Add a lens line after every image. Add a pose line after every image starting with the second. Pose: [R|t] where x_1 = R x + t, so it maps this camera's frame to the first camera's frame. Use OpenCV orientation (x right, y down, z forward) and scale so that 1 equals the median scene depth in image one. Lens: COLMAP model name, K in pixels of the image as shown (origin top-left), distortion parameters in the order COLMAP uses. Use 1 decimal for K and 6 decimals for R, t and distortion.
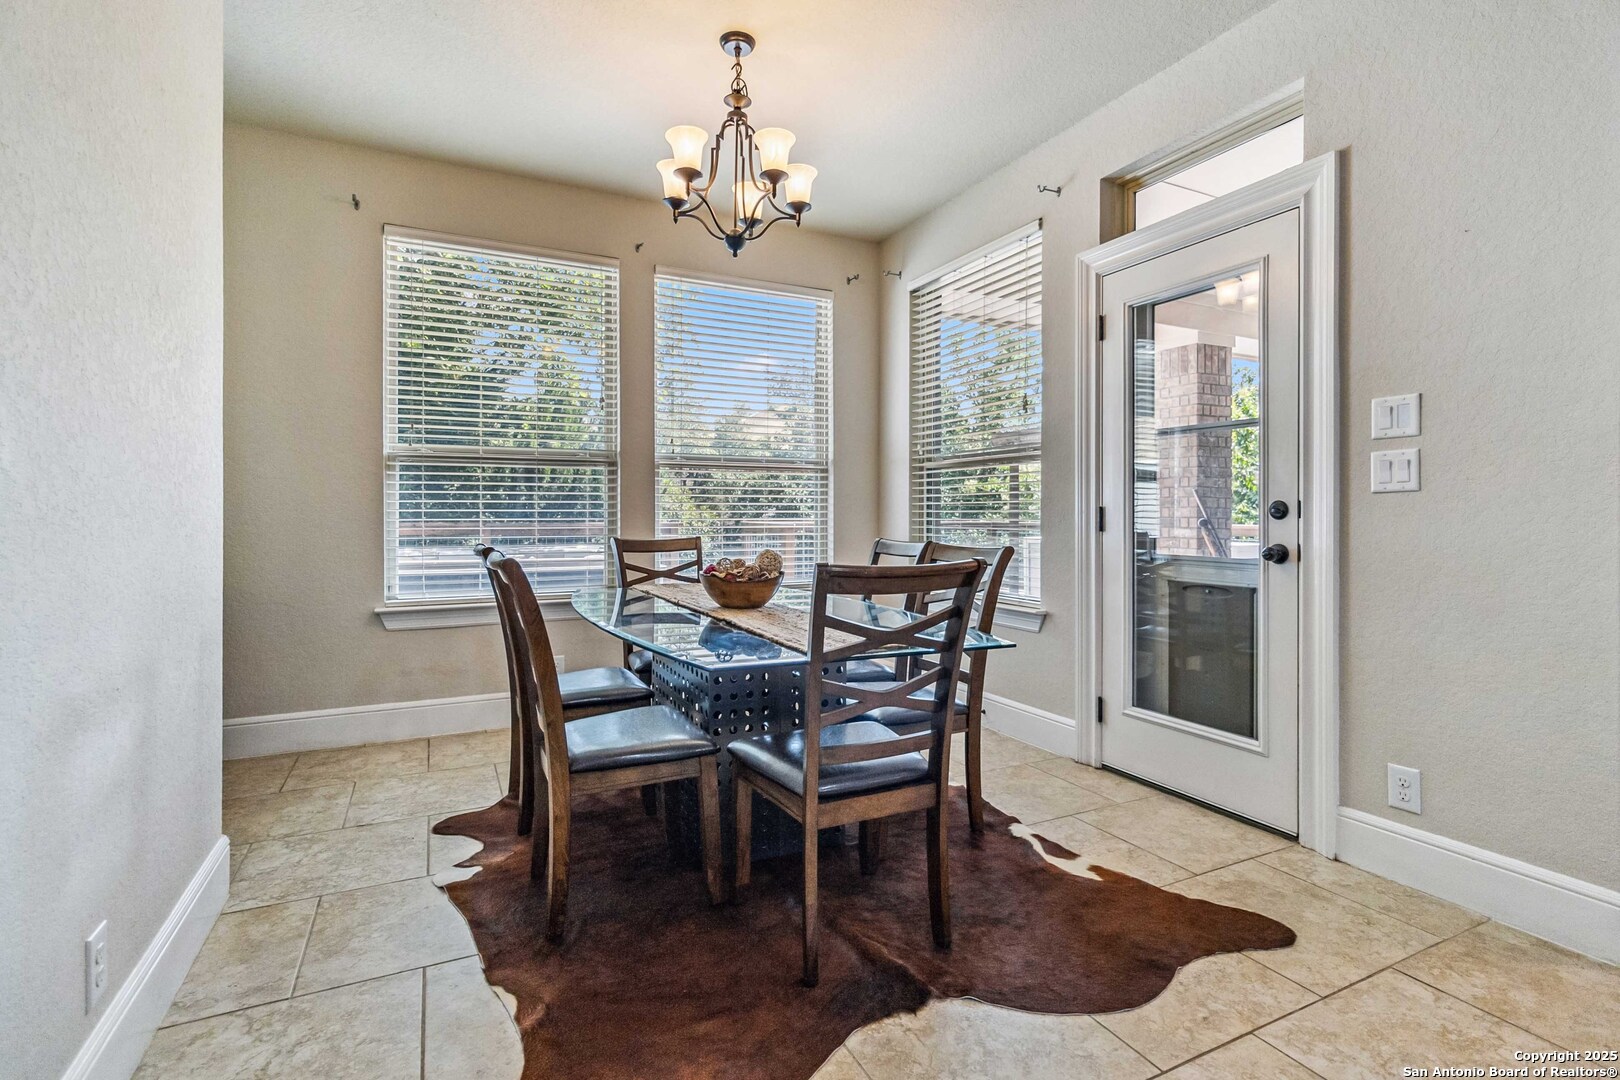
lens RADIAL K [[764.9, 0, 816.8], [0, 764.9, 514.7], [0, 0, 1]] dist [0.000558, 0.000040]
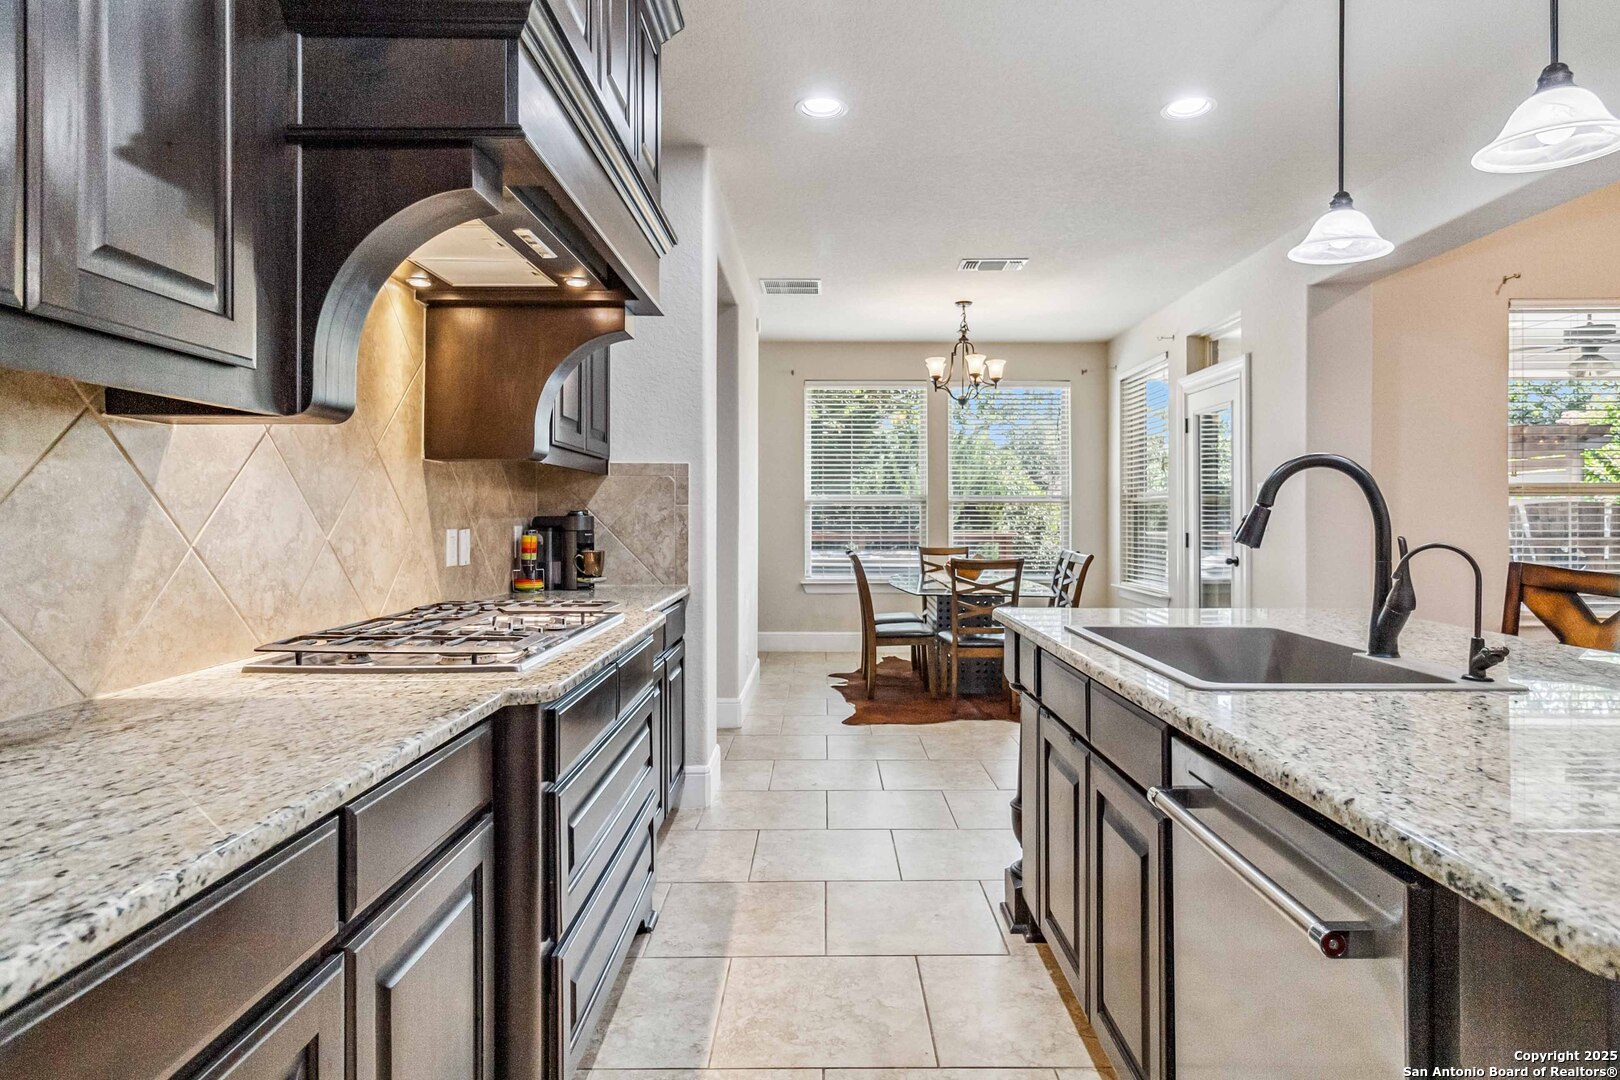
lens RADIAL K [[906.2, 0, 835.5], [0, 906.2, 515.5], [0, 0, 1]] dist [-0.000156, 0.000615]
pose [[0.900469, 0.000890, -0.434919, 0.491177], [-0.002105, 0.999995, -0.002312, -0.037552], [0.434915, 0.002997, 0.900467, -1.012791]]
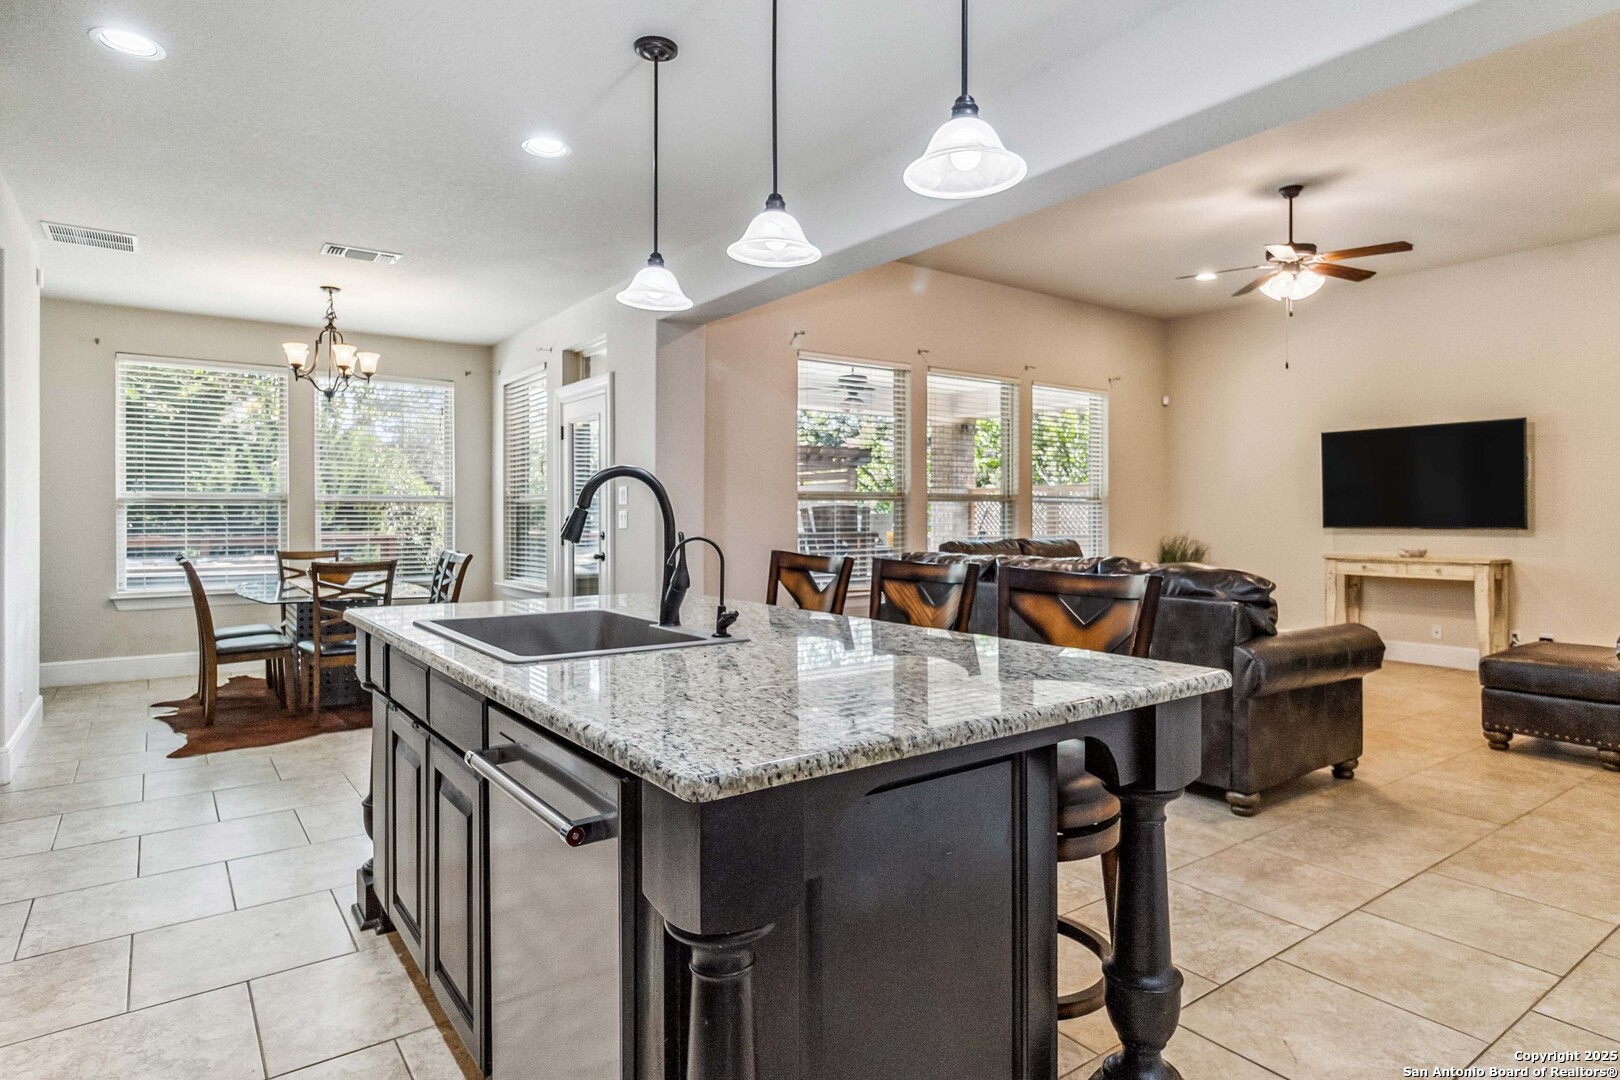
lens RADIAL K [[906.2, 0, 835.5], [0, 906.2, 515.5], [0, 0, 1]] dist [-0.000156, 0.000615]
pose [[0.984401, -0.000339, 0.175938, 0.568600], [0.000885, 0.999995, -0.003023, -0.037447], [-0.175936, 0.003132, 0.984397, -1.106898]]
